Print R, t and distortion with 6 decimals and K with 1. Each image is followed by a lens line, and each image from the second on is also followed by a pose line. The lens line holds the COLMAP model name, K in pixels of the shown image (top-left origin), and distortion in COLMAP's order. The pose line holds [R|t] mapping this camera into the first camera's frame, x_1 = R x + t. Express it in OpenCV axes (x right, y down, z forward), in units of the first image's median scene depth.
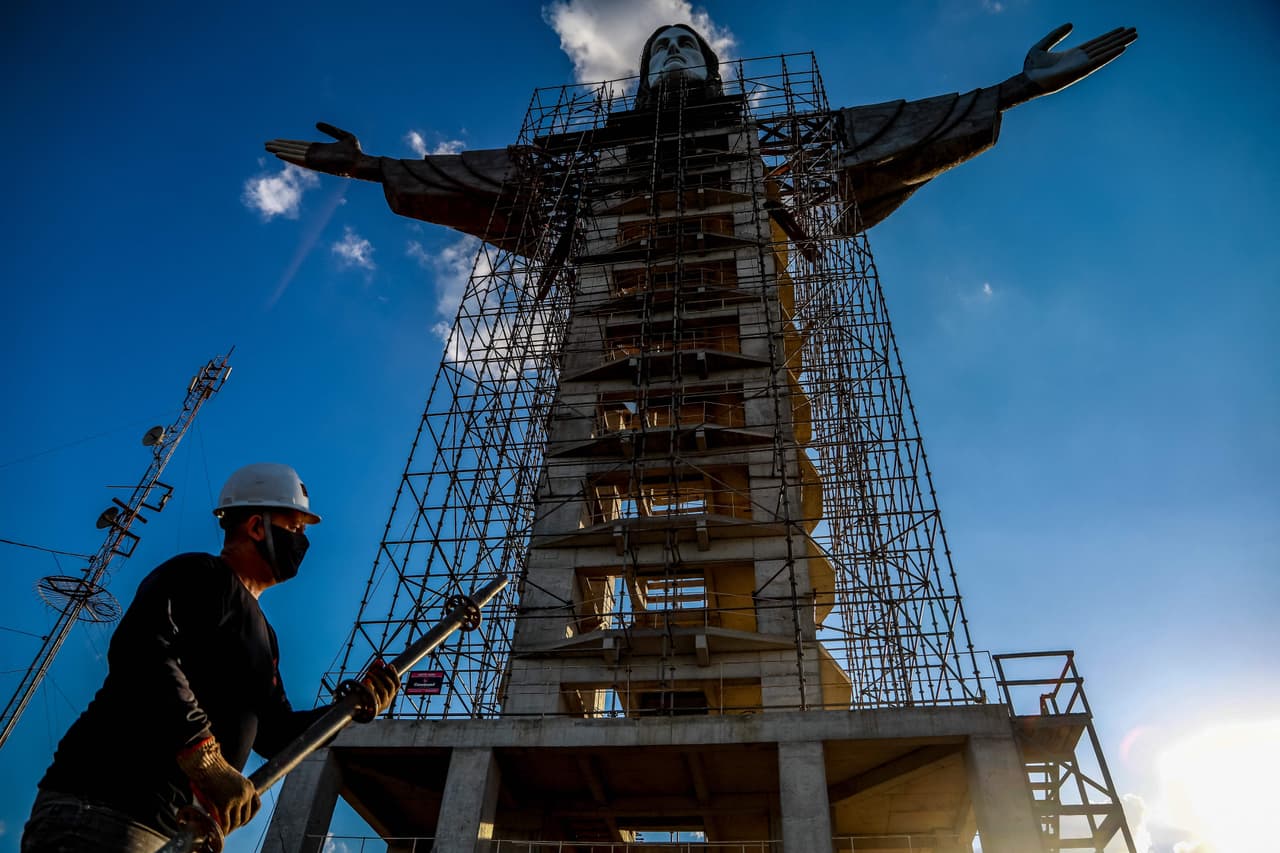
lens RADIAL K [[803.1, 0, 640.0], [0, 803.1, 426.5], [0, 0, 1]] dist [-0.099760, 0.046013]
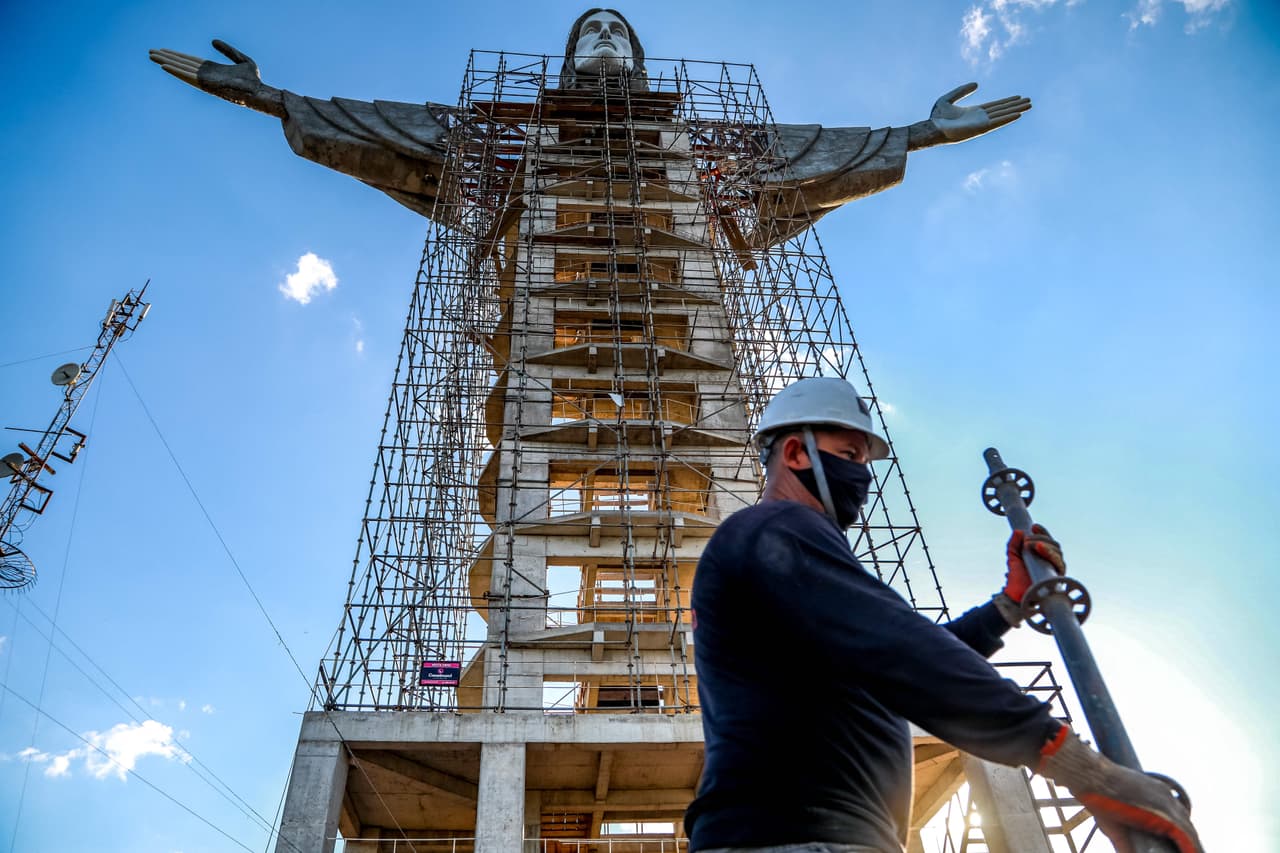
lens RADIAL K [[803.1, 0, 640.0], [0, 803.1, 426.5], [0, 0, 1]] dist [-0.099760, 0.046013]
pose [[0.970786, 0.095993, 0.219909, -0.127887], [-0.100424, 0.994904, 0.009034, -0.001564], [-0.217921, -0.030854, 0.975479, 0.014152]]
